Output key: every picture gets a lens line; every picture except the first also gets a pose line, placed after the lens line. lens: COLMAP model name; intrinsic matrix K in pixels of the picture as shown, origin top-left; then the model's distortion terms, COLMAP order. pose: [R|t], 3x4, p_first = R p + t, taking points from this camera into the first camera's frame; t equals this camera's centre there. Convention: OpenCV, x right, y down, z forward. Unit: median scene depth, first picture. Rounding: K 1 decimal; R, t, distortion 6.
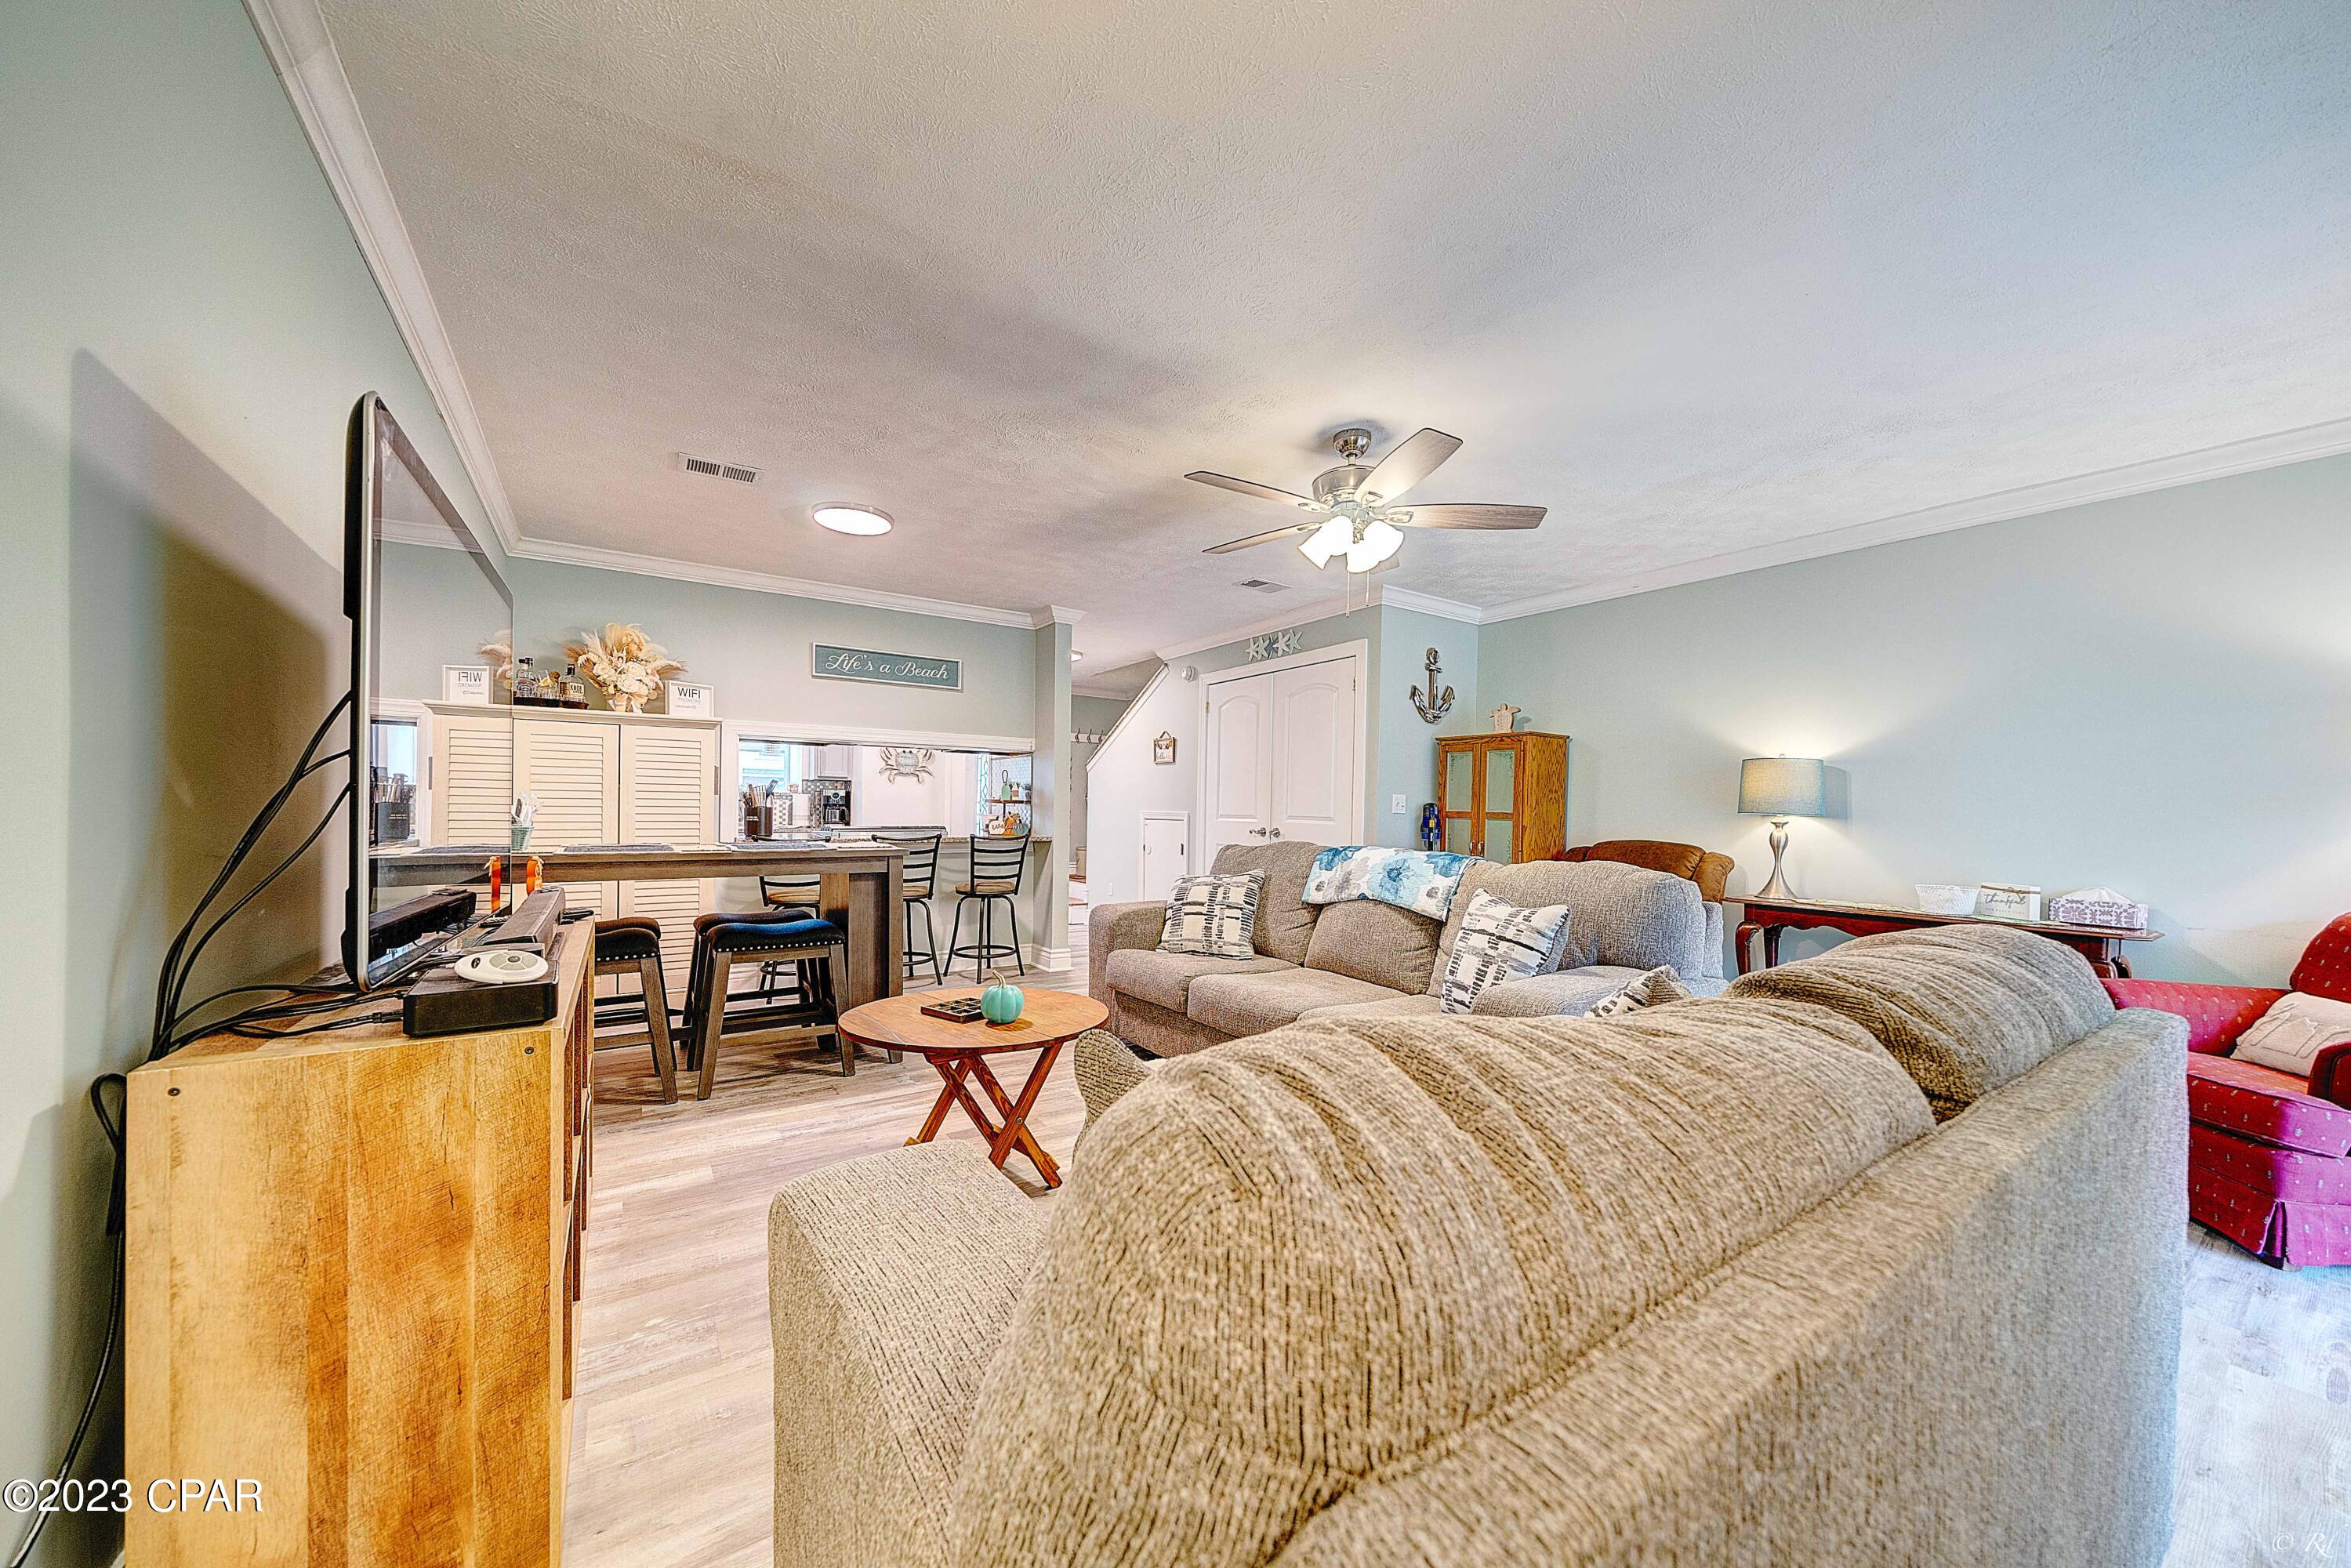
lens RADIAL K [[813.0, 0, 1170.1], [0, 813.0, 789.8], [0, 0, 1]] dist [-0.000134, 0.000075]
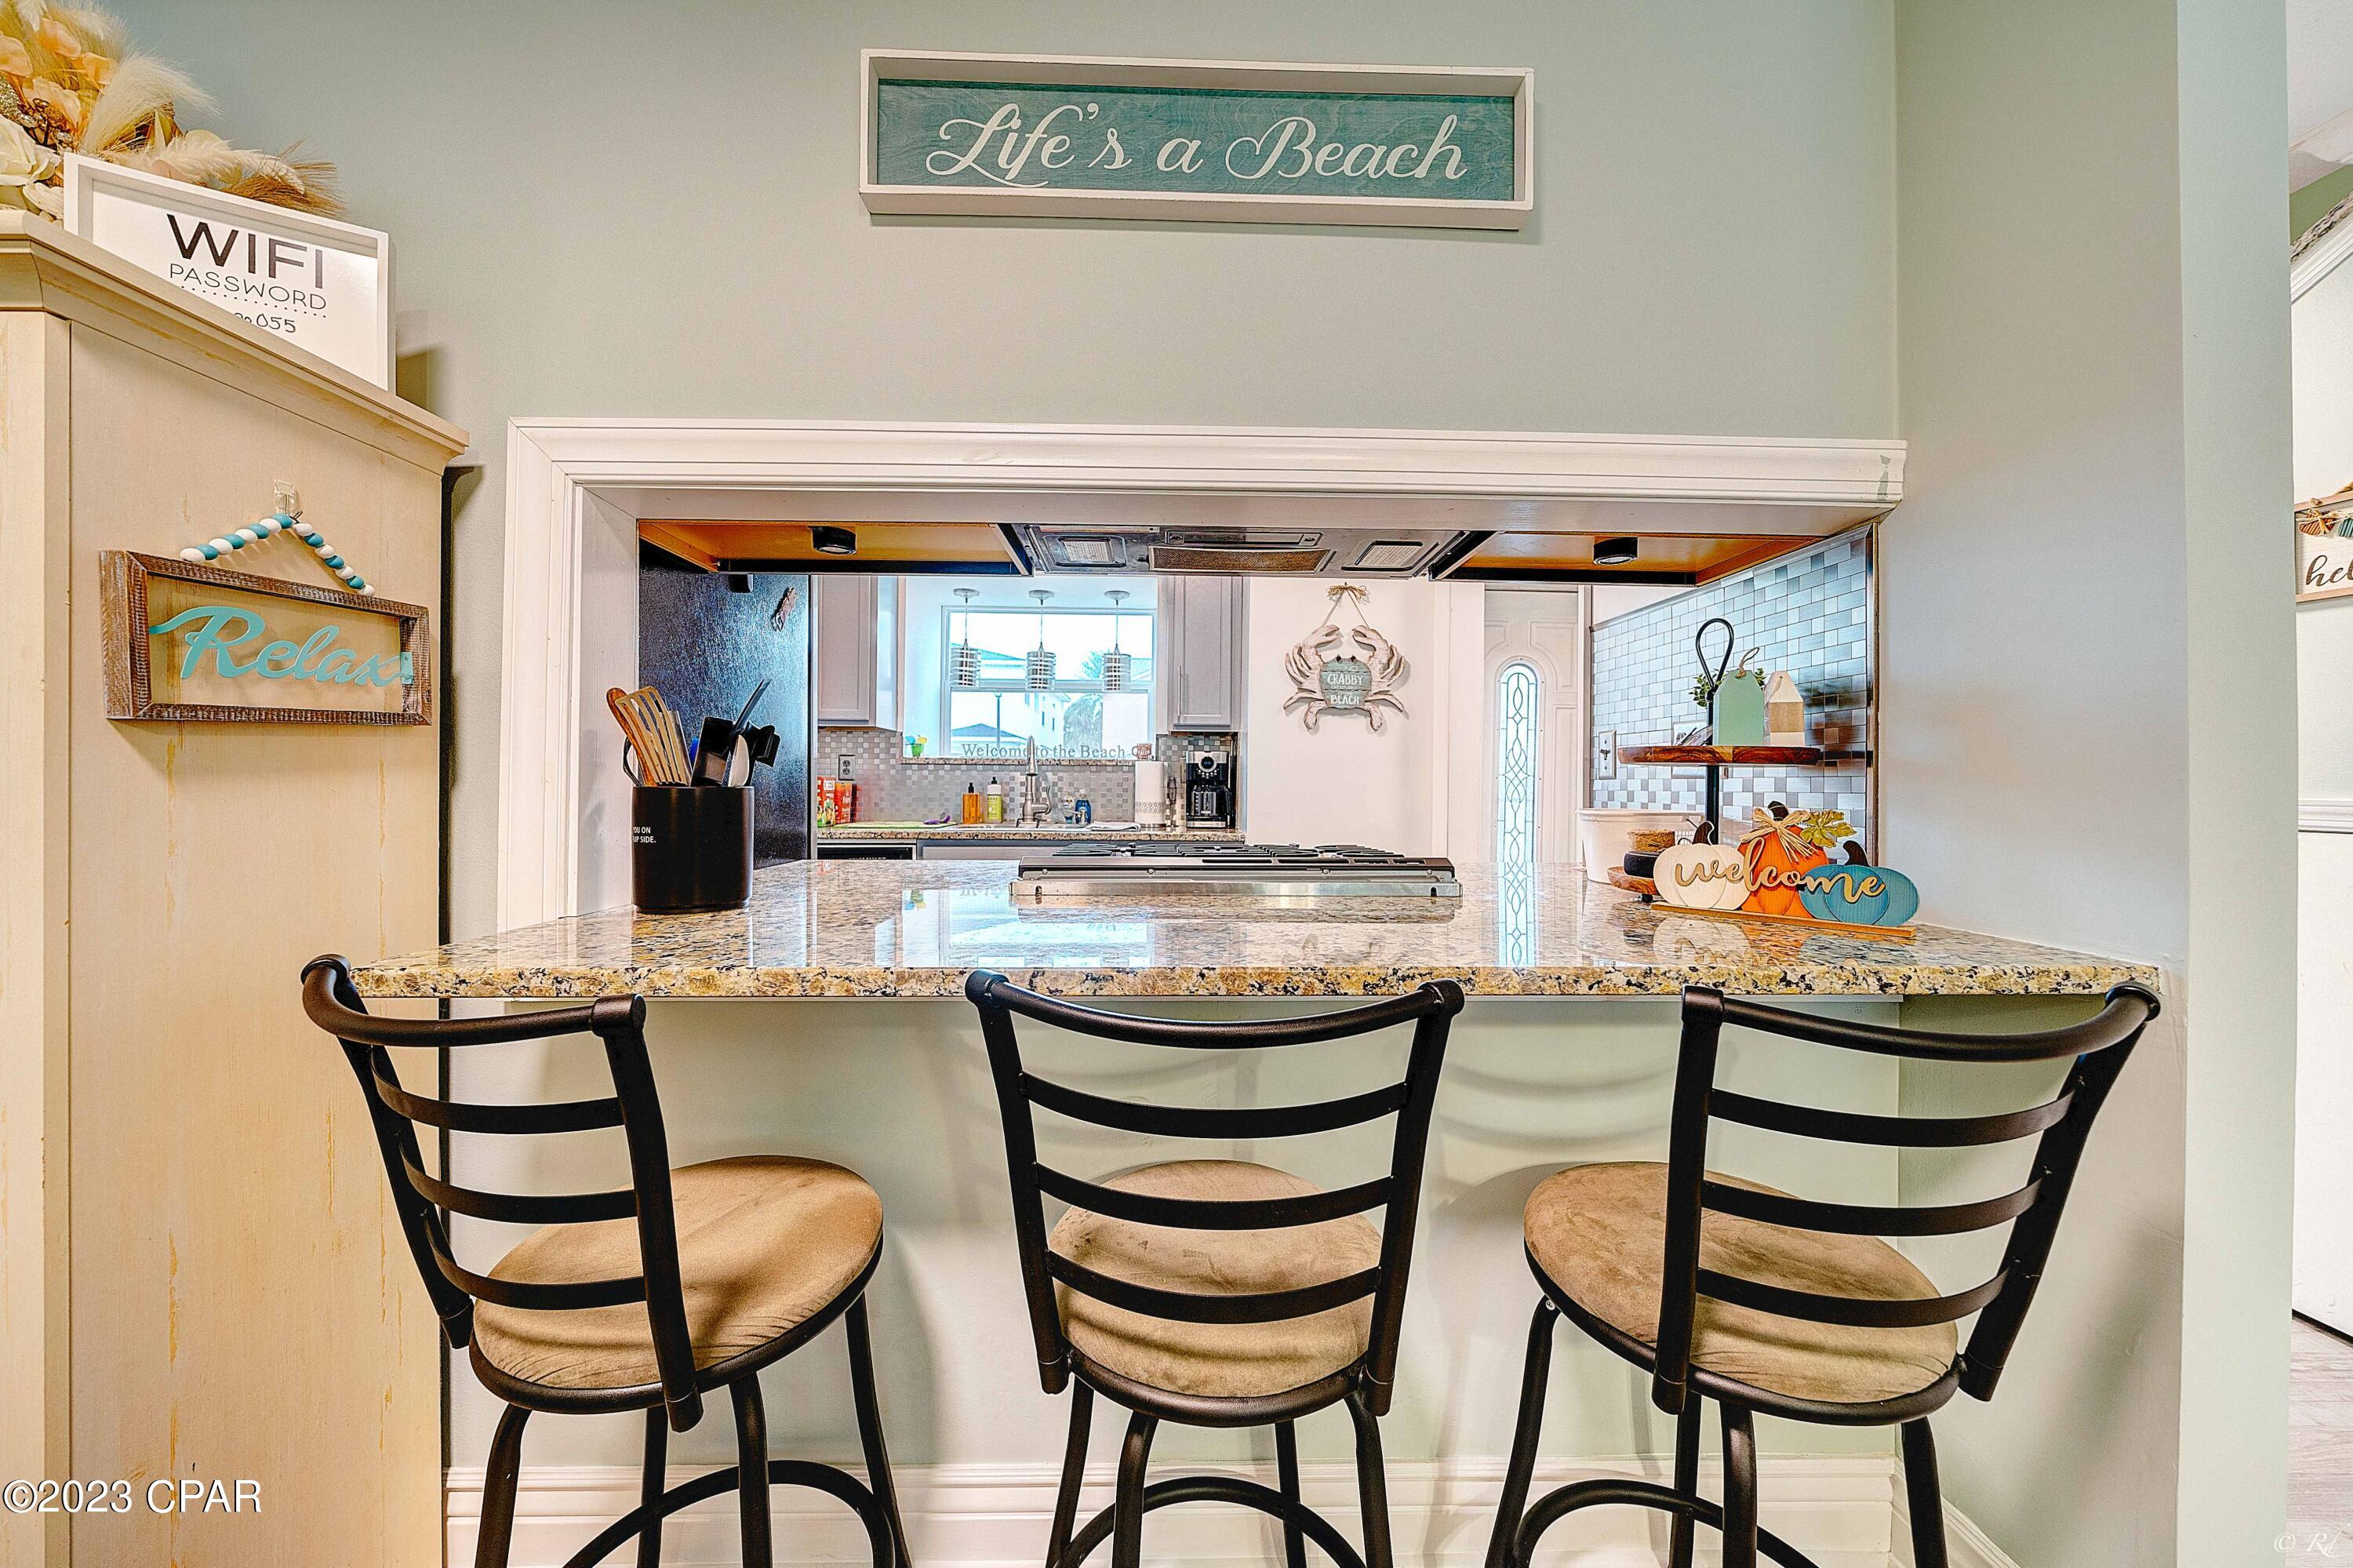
lens RADIAL K [[813.6, 0, 1171.1], [0, 813.6, 789.8], [0, 0, 1]] dist [-0.000134, 0.000075]
pose [[0.843005, 0.003276, -0.537895, -0.165609], [0.007121, 0.999826, 0.017250, 0.014638], [0.537858, -0.018372, 0.842835, 0.574293]]
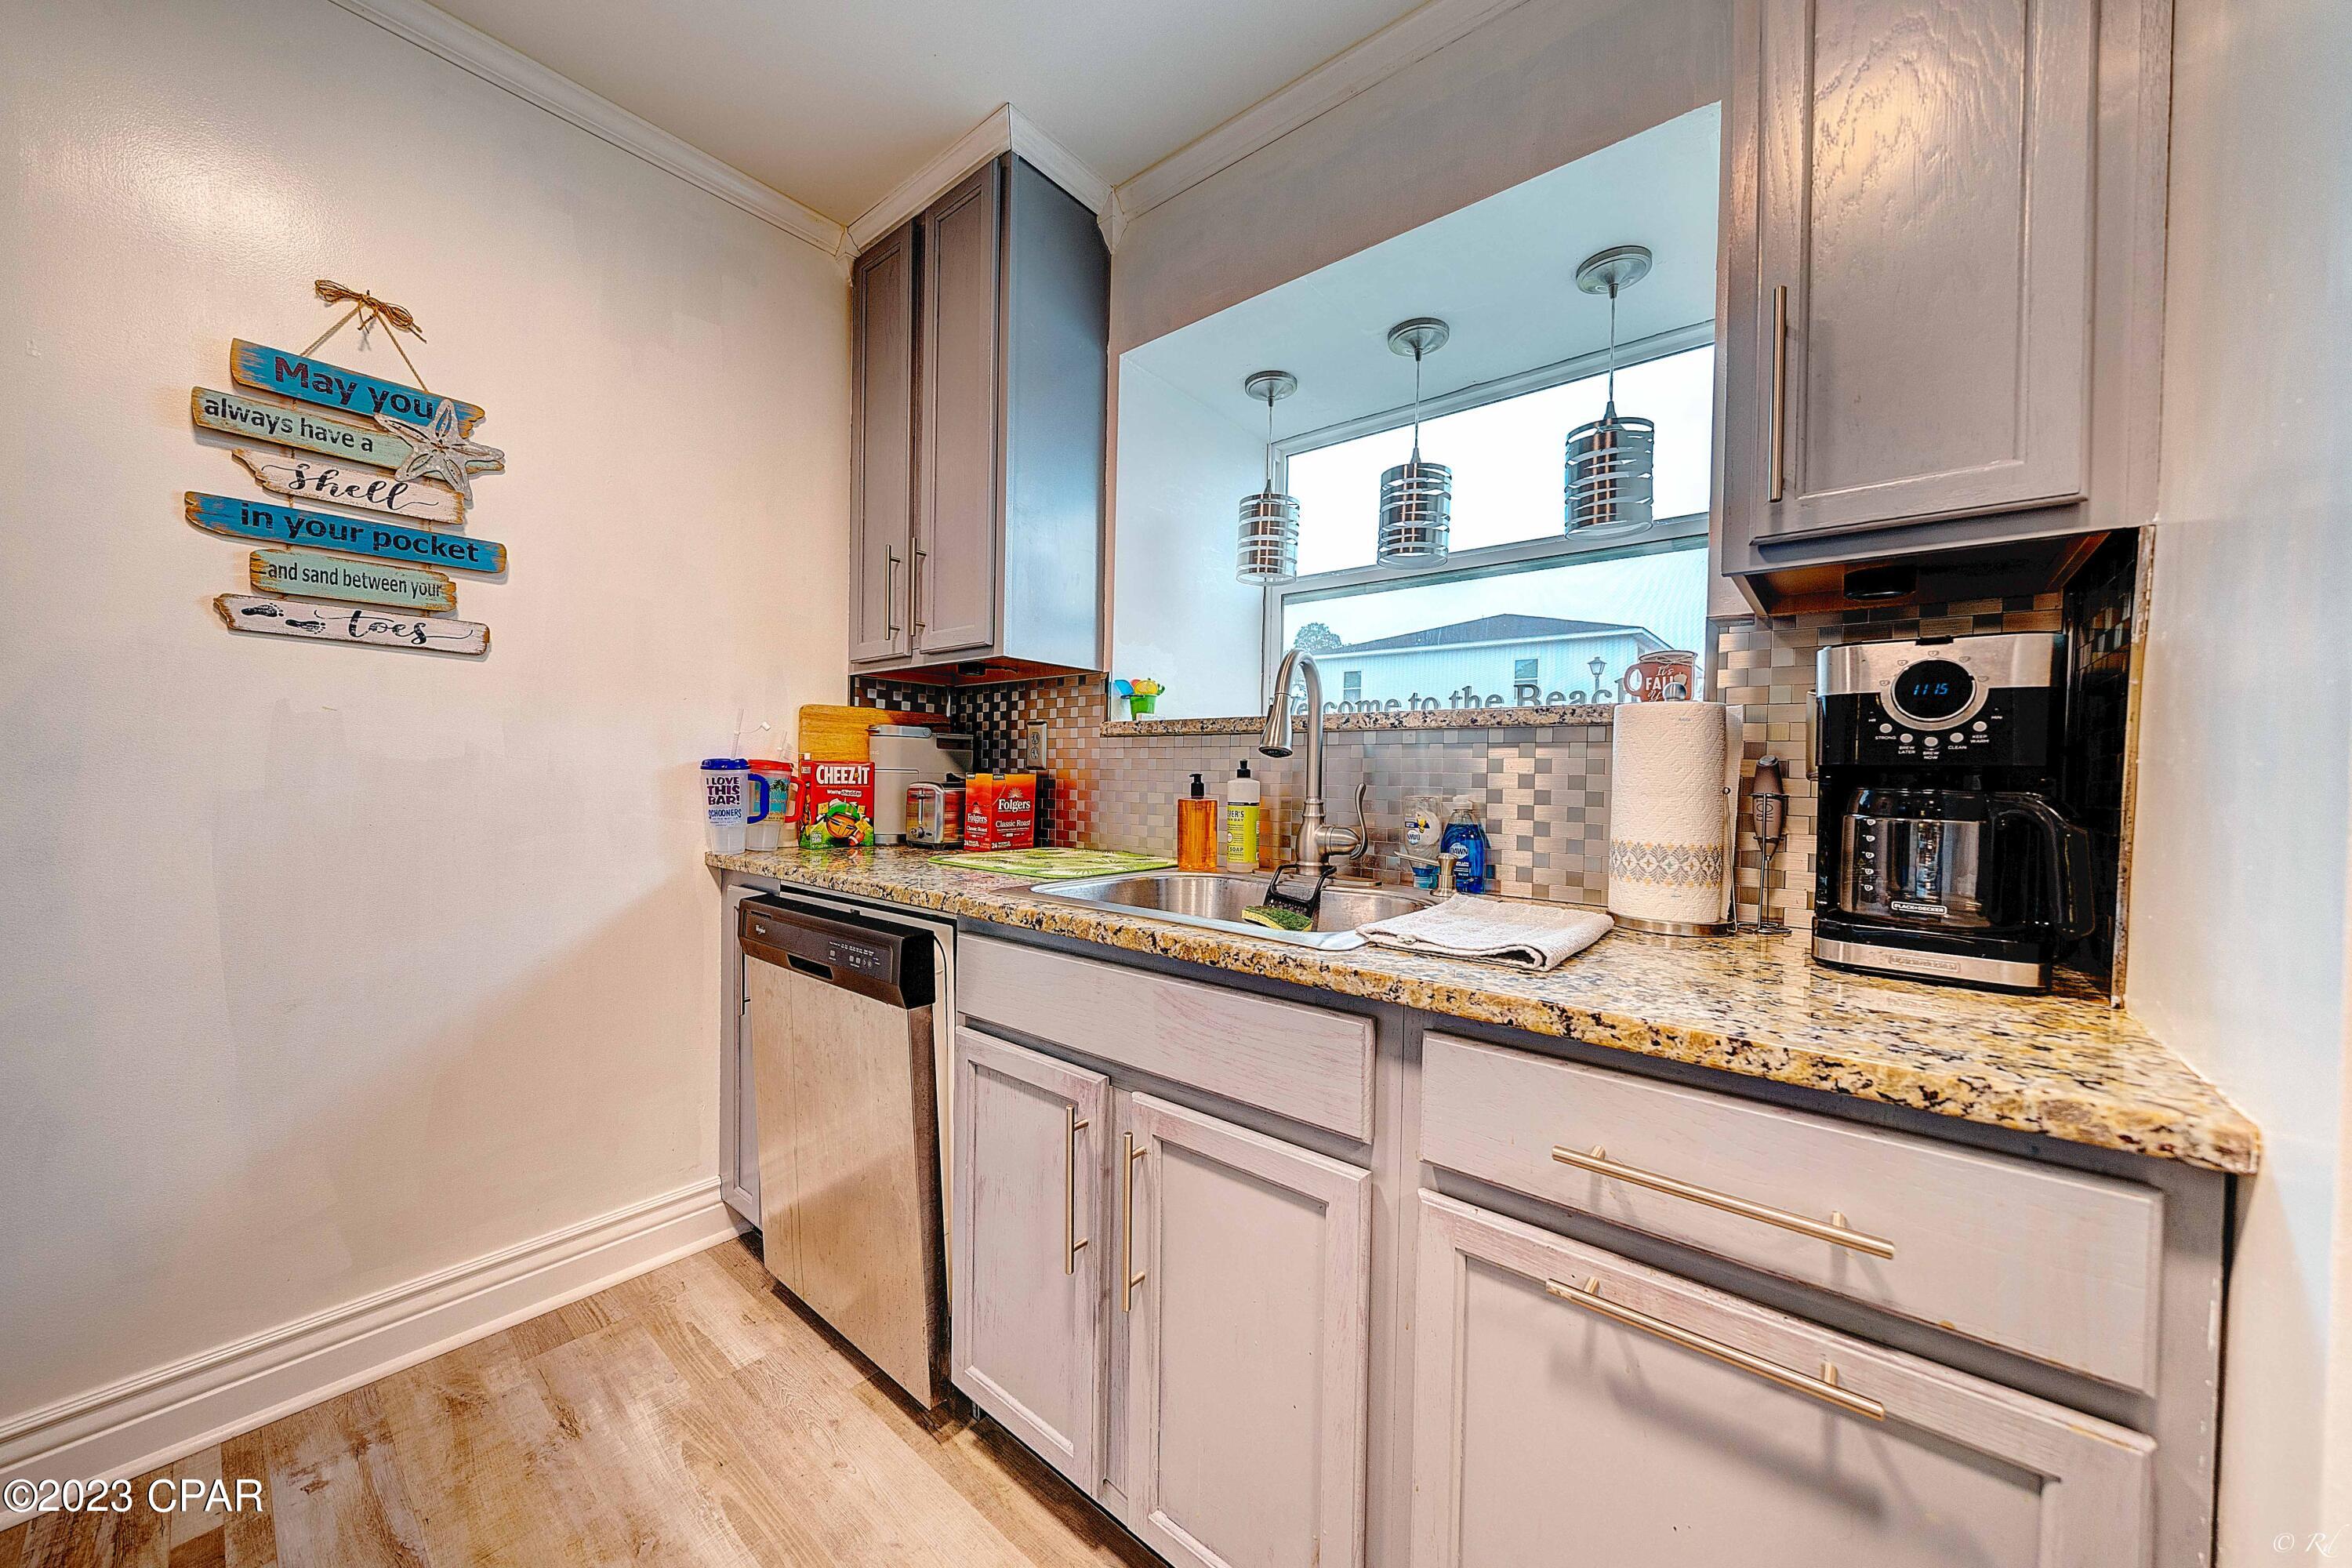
lens RADIAL K [[827.1, 0, 1174.8], [0, 827.1, 778.3], [0, 0, 1]] dist [-0.008112, 0.000048]
pose [[0.289210, 0.007558, -0.957236, -0.334630], [0.010126, 0.999889, 0.010954, 0.016751], [0.957212, -0.012861, 0.289101, 0.870020]]
